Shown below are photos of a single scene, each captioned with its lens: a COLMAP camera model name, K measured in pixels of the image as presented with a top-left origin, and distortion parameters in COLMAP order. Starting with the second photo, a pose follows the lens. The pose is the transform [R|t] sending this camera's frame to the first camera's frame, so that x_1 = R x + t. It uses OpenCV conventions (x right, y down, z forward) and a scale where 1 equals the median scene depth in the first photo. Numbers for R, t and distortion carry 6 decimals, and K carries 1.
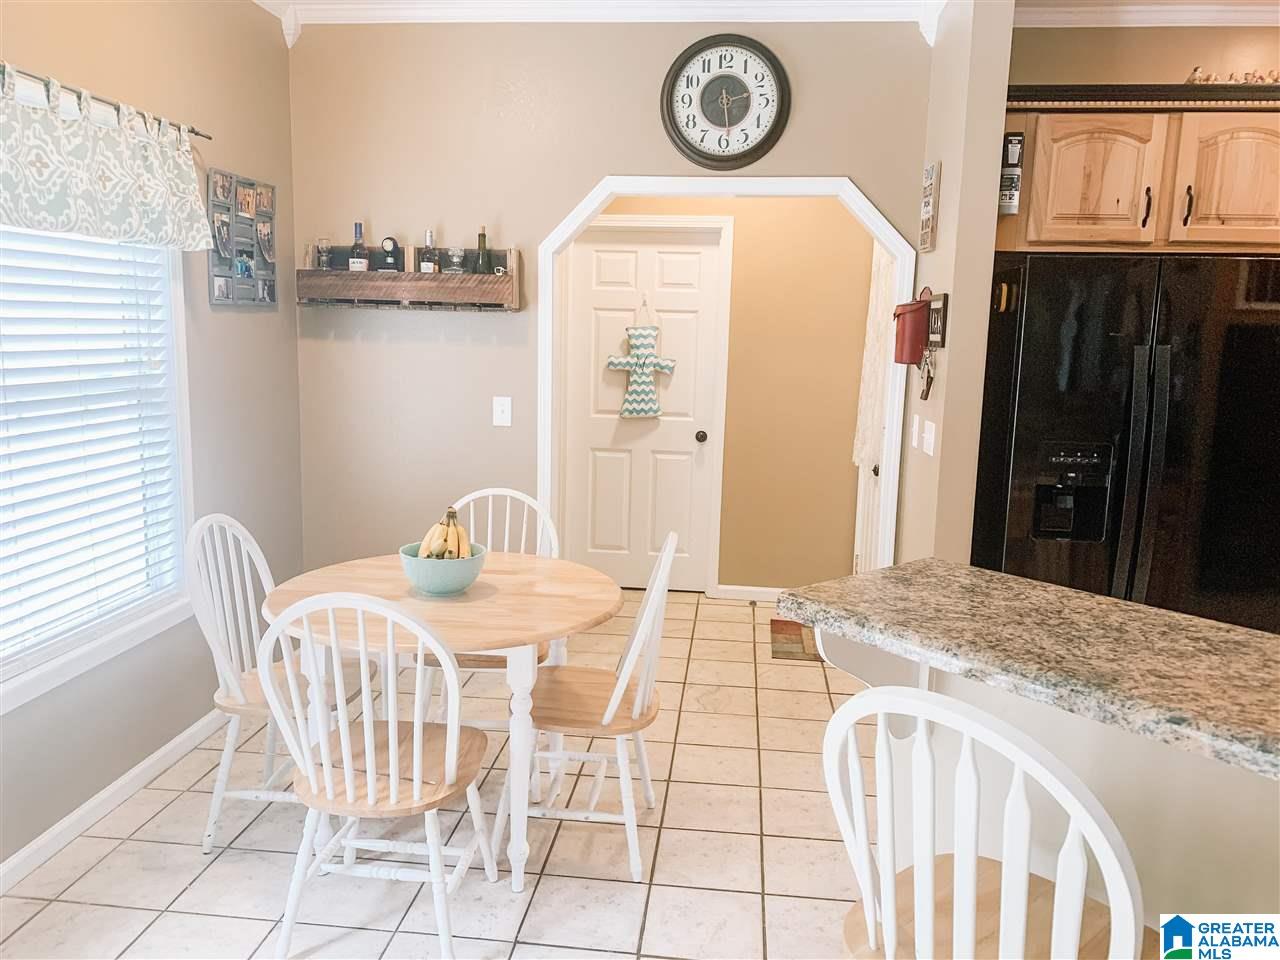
lens RADIAL K [[979.8, 0, 632.4], [0, 979.8, 473.5], [0, 0, 1]] dist [0.027482, -0.024229]
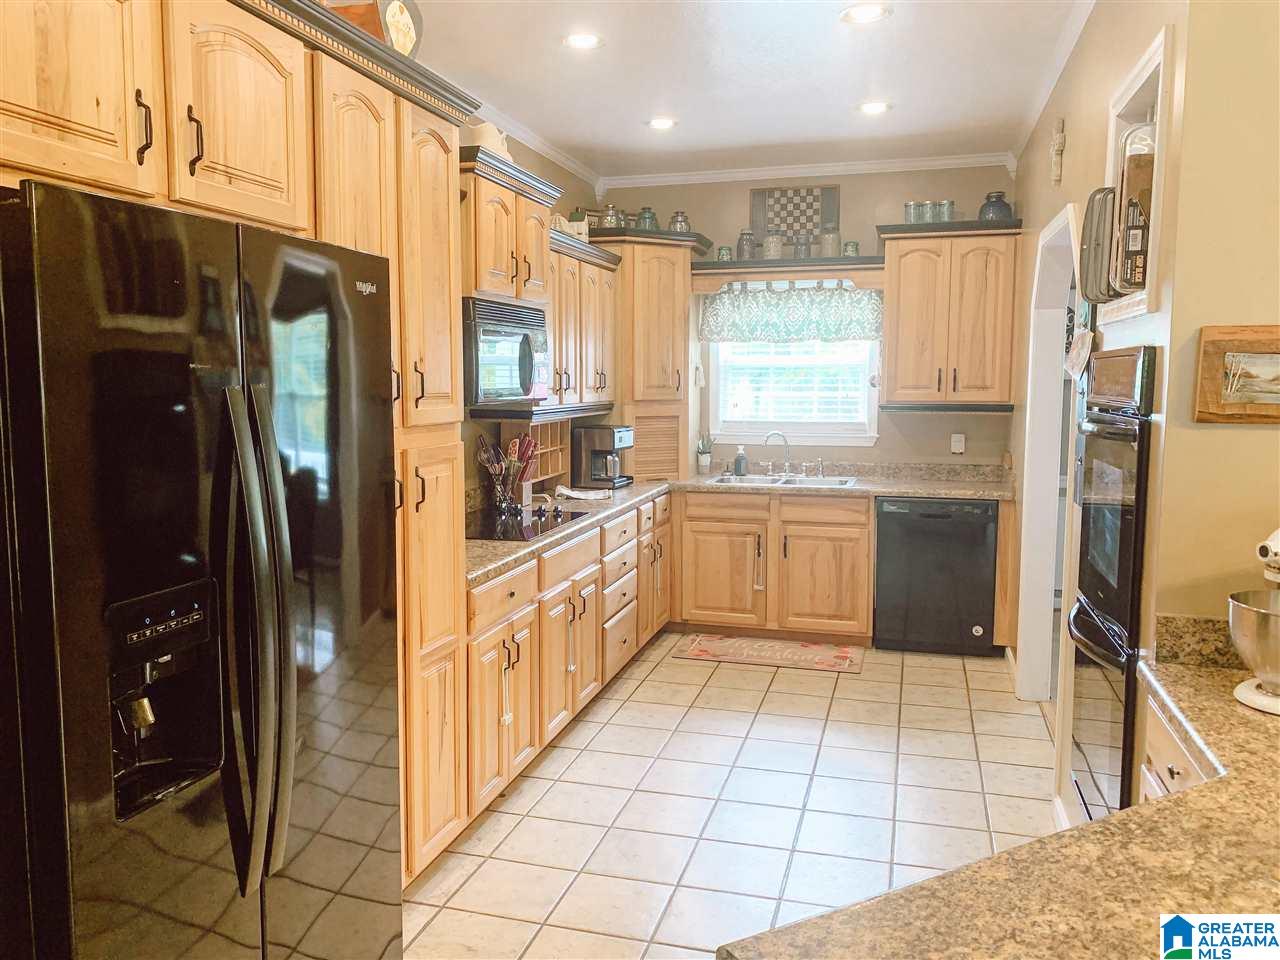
lens RADIAL K [[979.8, 0, 629.8], [0, 979.8, 469.0], [0, 0, 1]] dist [0.027482, -0.024229]
pose [[0.176496, -0.117911, 0.977213, 0.025159], [0.147749, 0.984724, 0.092133, -0.093335], [-0.973149, 0.128121, 0.191221, 0.628841]]
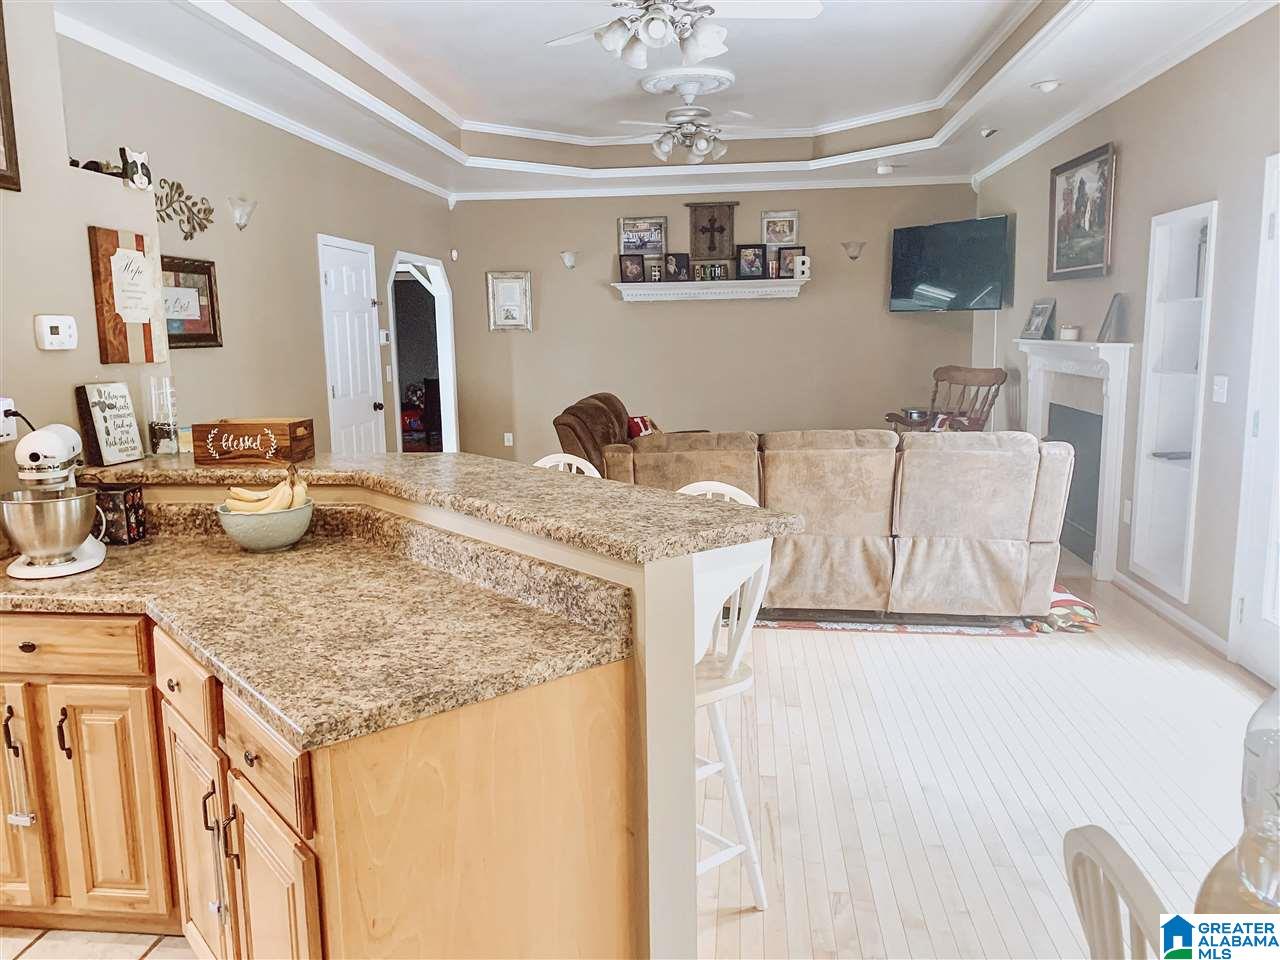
lens RADIAL K [[979.8, 0, 619.3], [0, 979.8, 485.2], [0, 0, 1]] dist [0.027482, -0.024229]
pose [[-0.999749, -0.007413, 0.021130, 0.179324], [-0.000639, 0.952680, 0.303974, -0.141211], [-0.022383, 0.303884, -0.952446, 1.060490]]
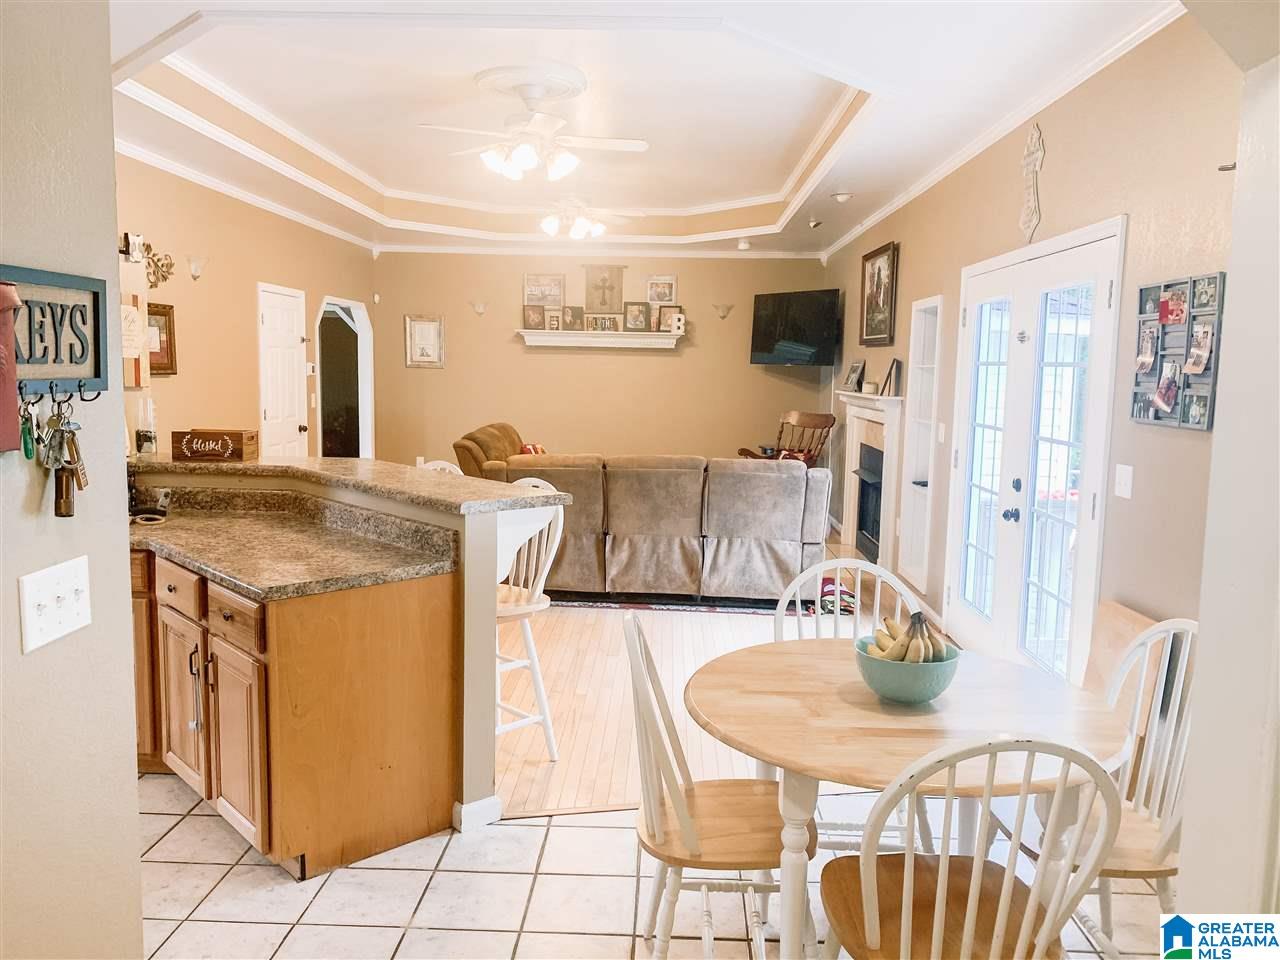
lens RADIAL K [[979.8, 0, 633.8], [0, 979.8, 476.7], [0, 0, 1]] dist [0.027482, -0.024229]
pose [[-0.997227, -0.033494, -0.066454, 0.085719], [-0.049588, 0.964931, 0.257778, -0.213999], [0.055489, 0.260359, -0.963916, 1.430295]]
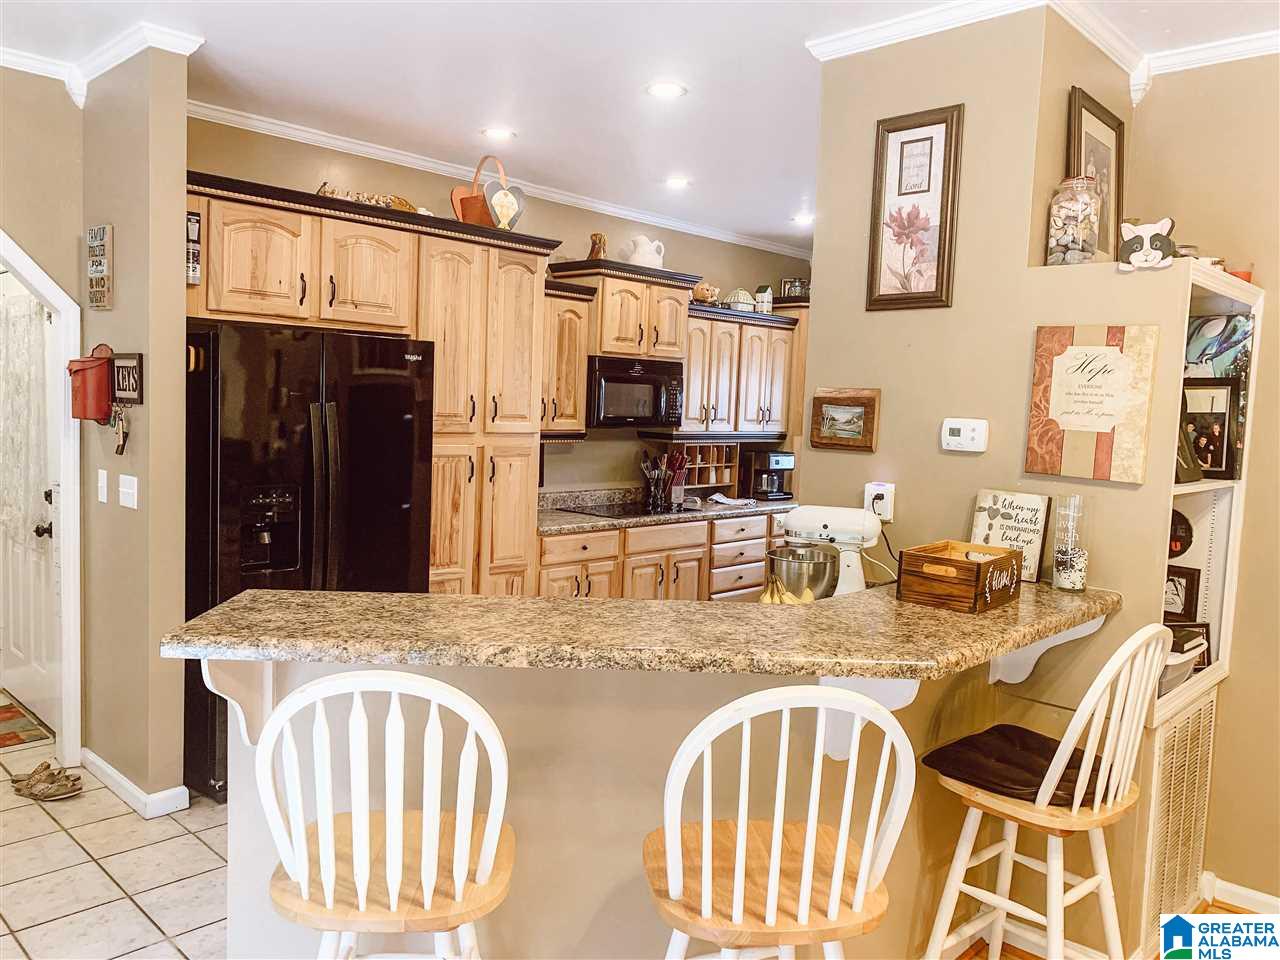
lens RADIAL K [[979.8, 0, 639.7], [0, 979.8, 480.6], [0, 0, 1]] dist [0.027482, -0.024229]
pose [[0.615870, -0.064553, 0.785199, -0.180302], [0.093764, 0.995560, 0.008303, -0.005795], [-0.782248, 0.068510, 0.619188, -0.058599]]
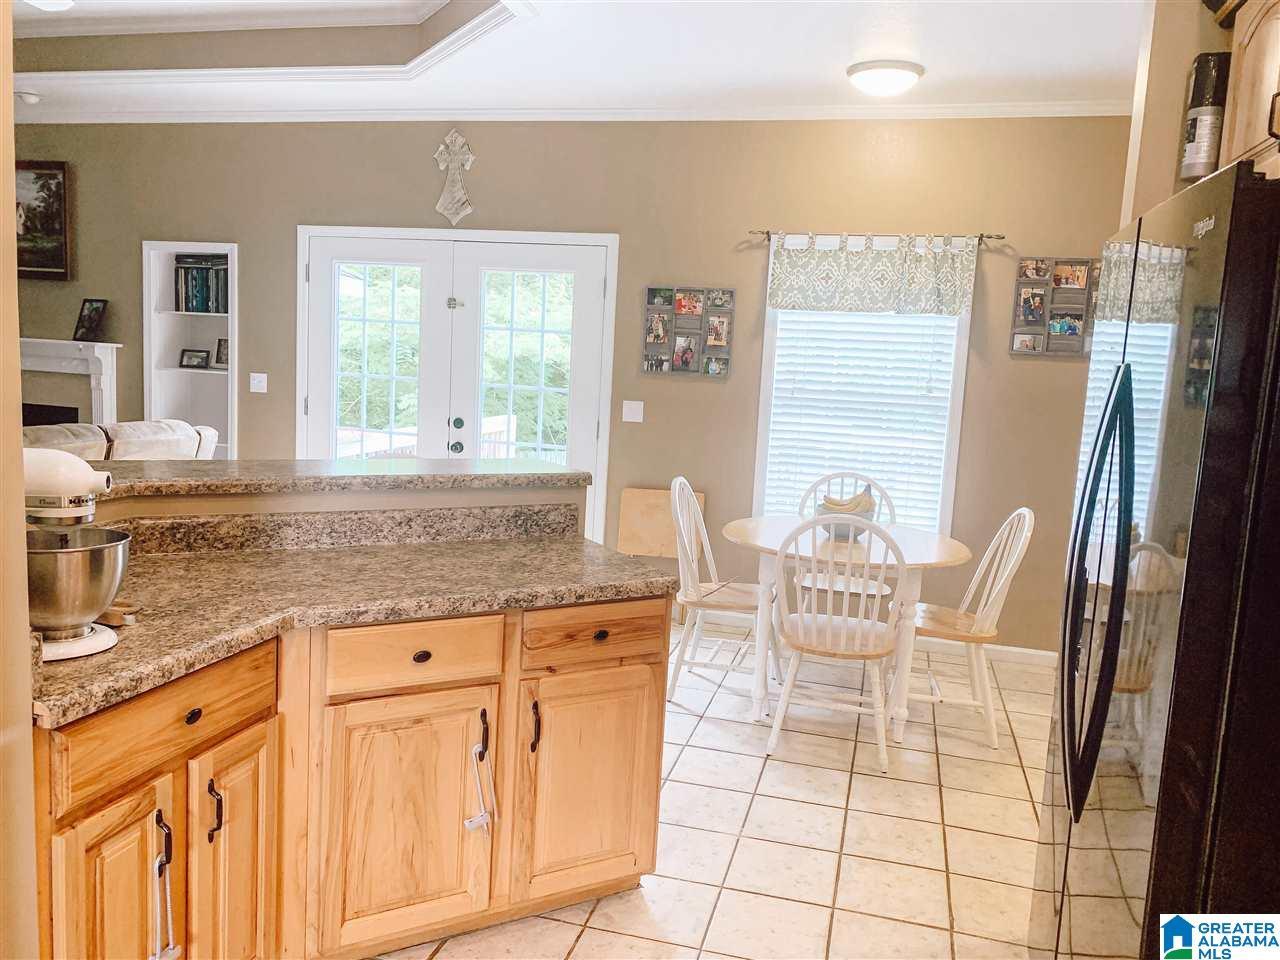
lens RADIAL K [[979.8, 0, 632.4], [0, 979.8, 481.4], [0, 0, 1]] dist [0.027482, -0.024229]
pose [[-0.161428, 0.087565, -0.982992, 1.043460], [-0.208026, 0.970657, 0.120628, -0.052902], [0.964710, 0.223960, -0.138476, 0.714898]]
